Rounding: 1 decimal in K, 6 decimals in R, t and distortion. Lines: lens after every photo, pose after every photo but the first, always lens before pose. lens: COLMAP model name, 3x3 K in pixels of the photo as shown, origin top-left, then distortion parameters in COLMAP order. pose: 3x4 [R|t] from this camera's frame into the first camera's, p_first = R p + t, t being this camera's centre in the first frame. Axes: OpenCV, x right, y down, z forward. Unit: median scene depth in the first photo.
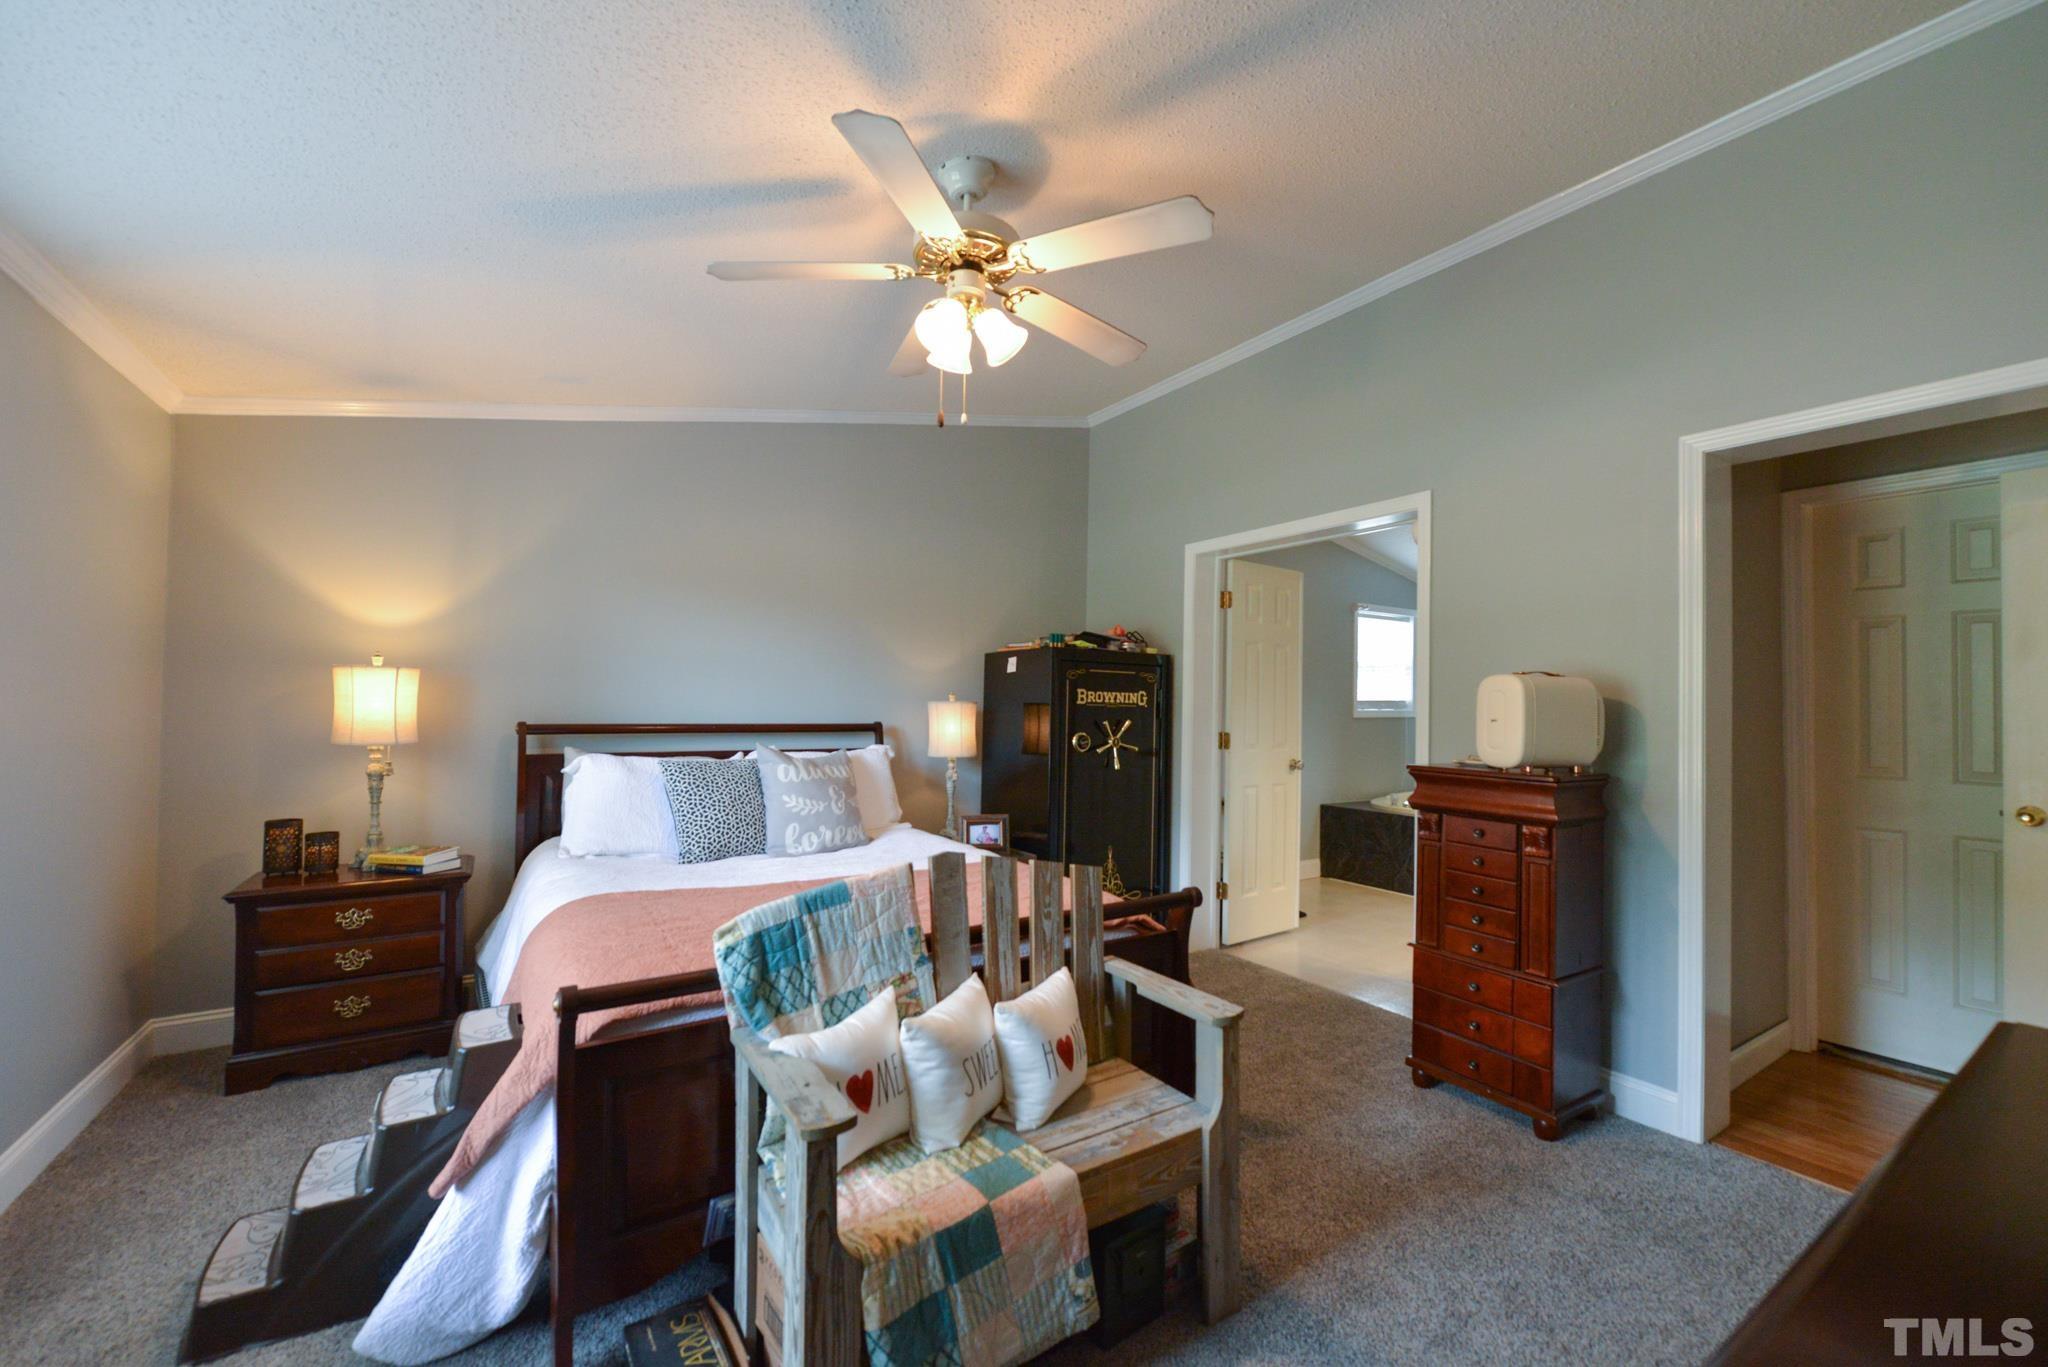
lens RADIAL K [[813.9, 0, 1025.4], [0, 813.9, 688.9], [0, 0, 1]] dist [-0.008762, -0.000722]
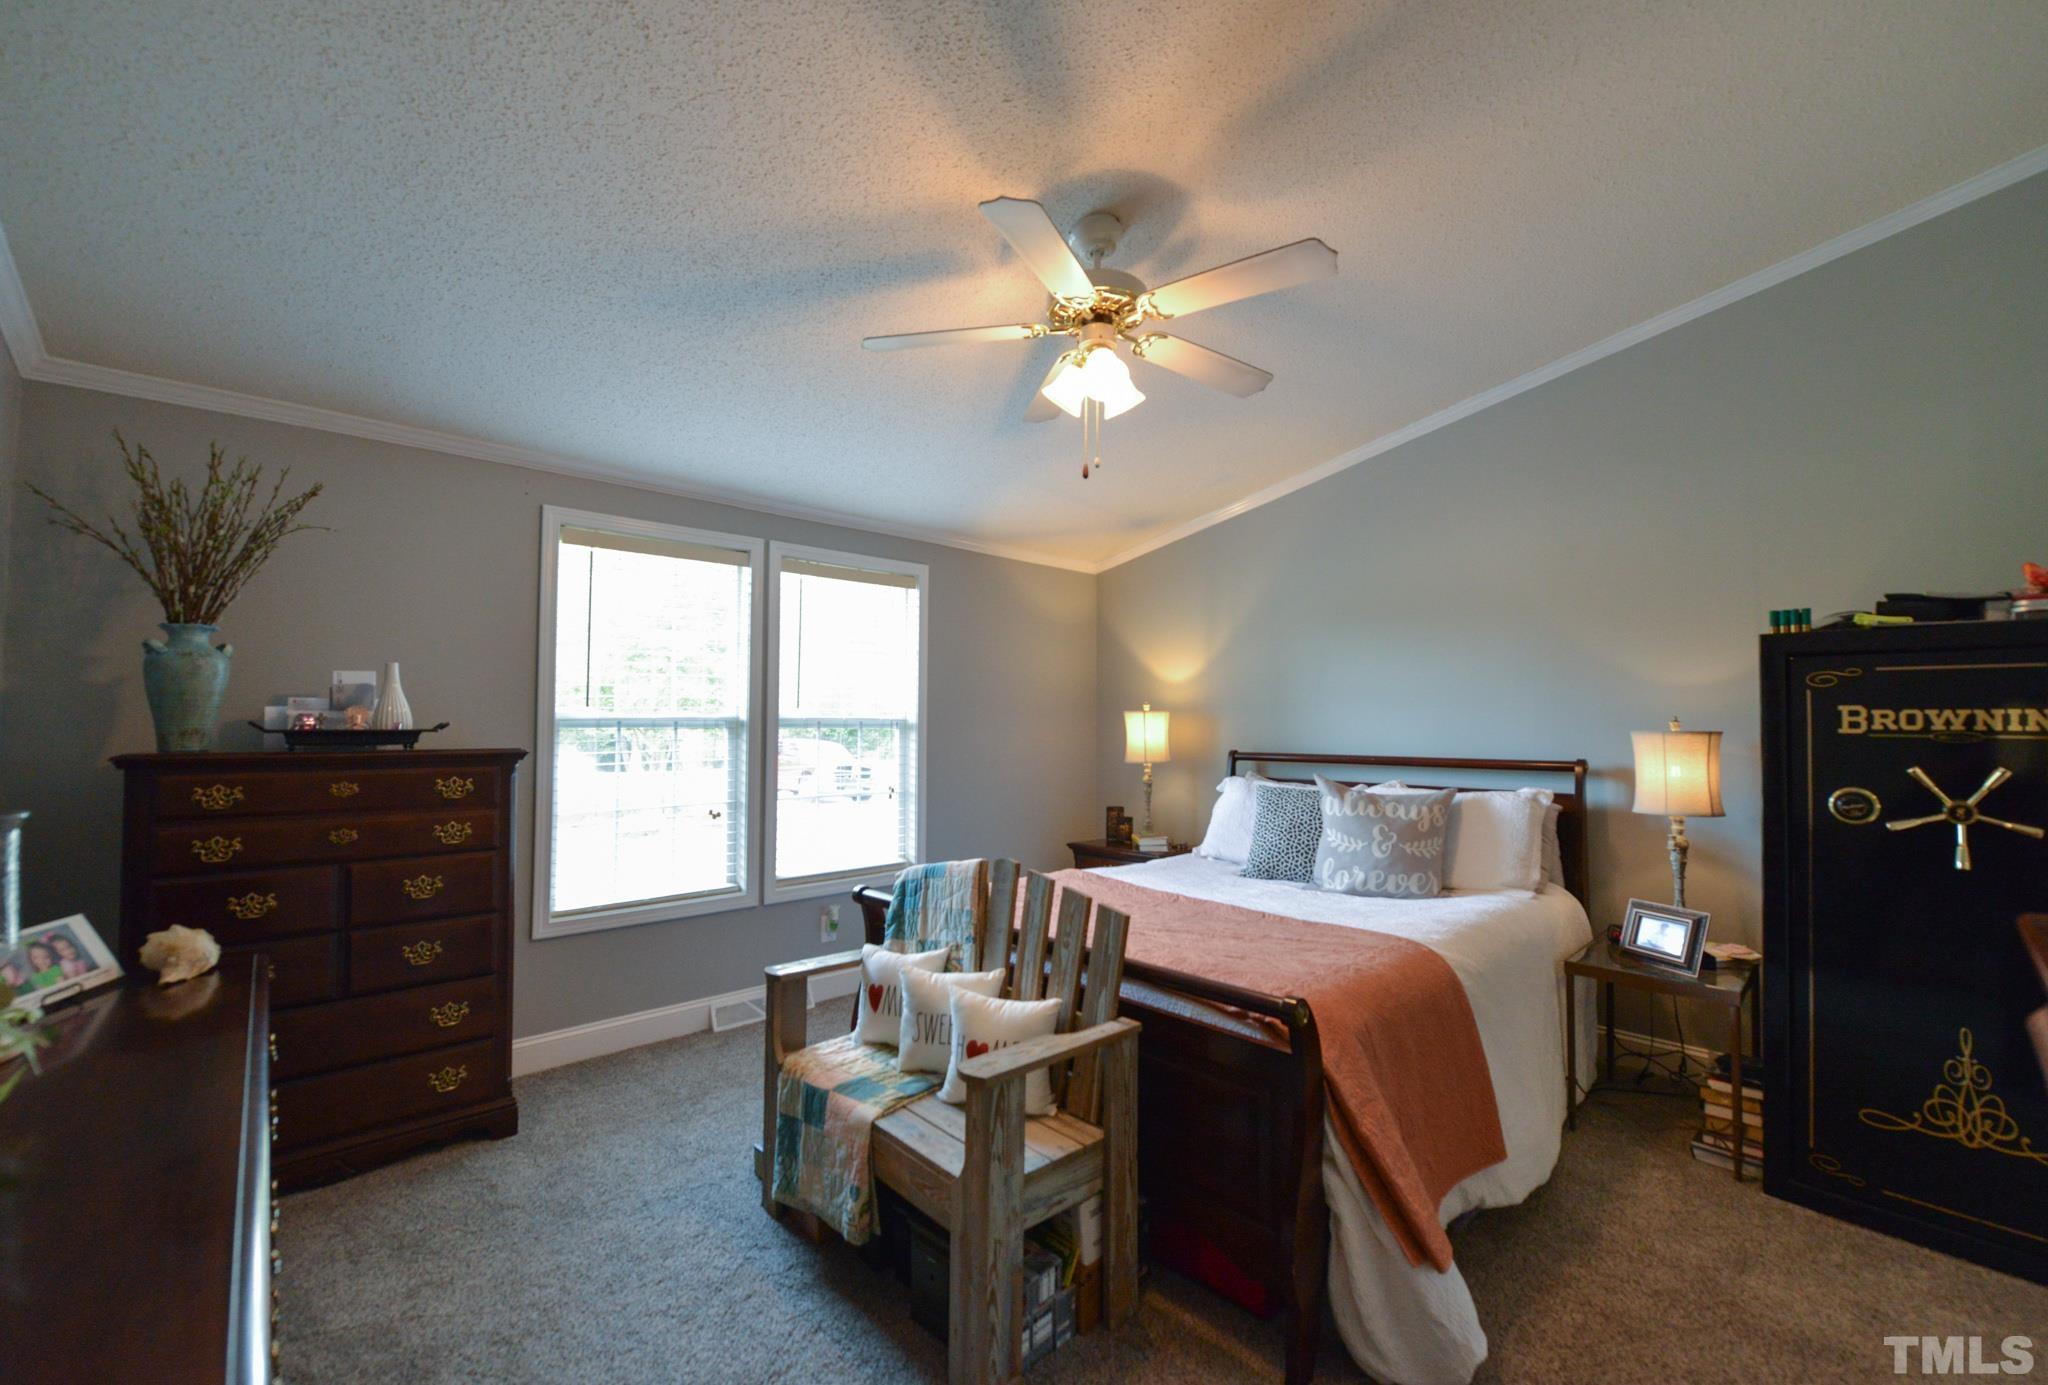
lens RADIAL K [[820.1, 0, 1028.9], [0, 820.1, 701.5], [0, 0, 1]] dist [-0.014497, 0.000036]
pose [[0.175806, -0.043718, -0.983454, 0.606785], [0.013532, 0.999026, -0.041991, 0.015214], [0.984332, -0.005926, 0.176226, 0.470404]]
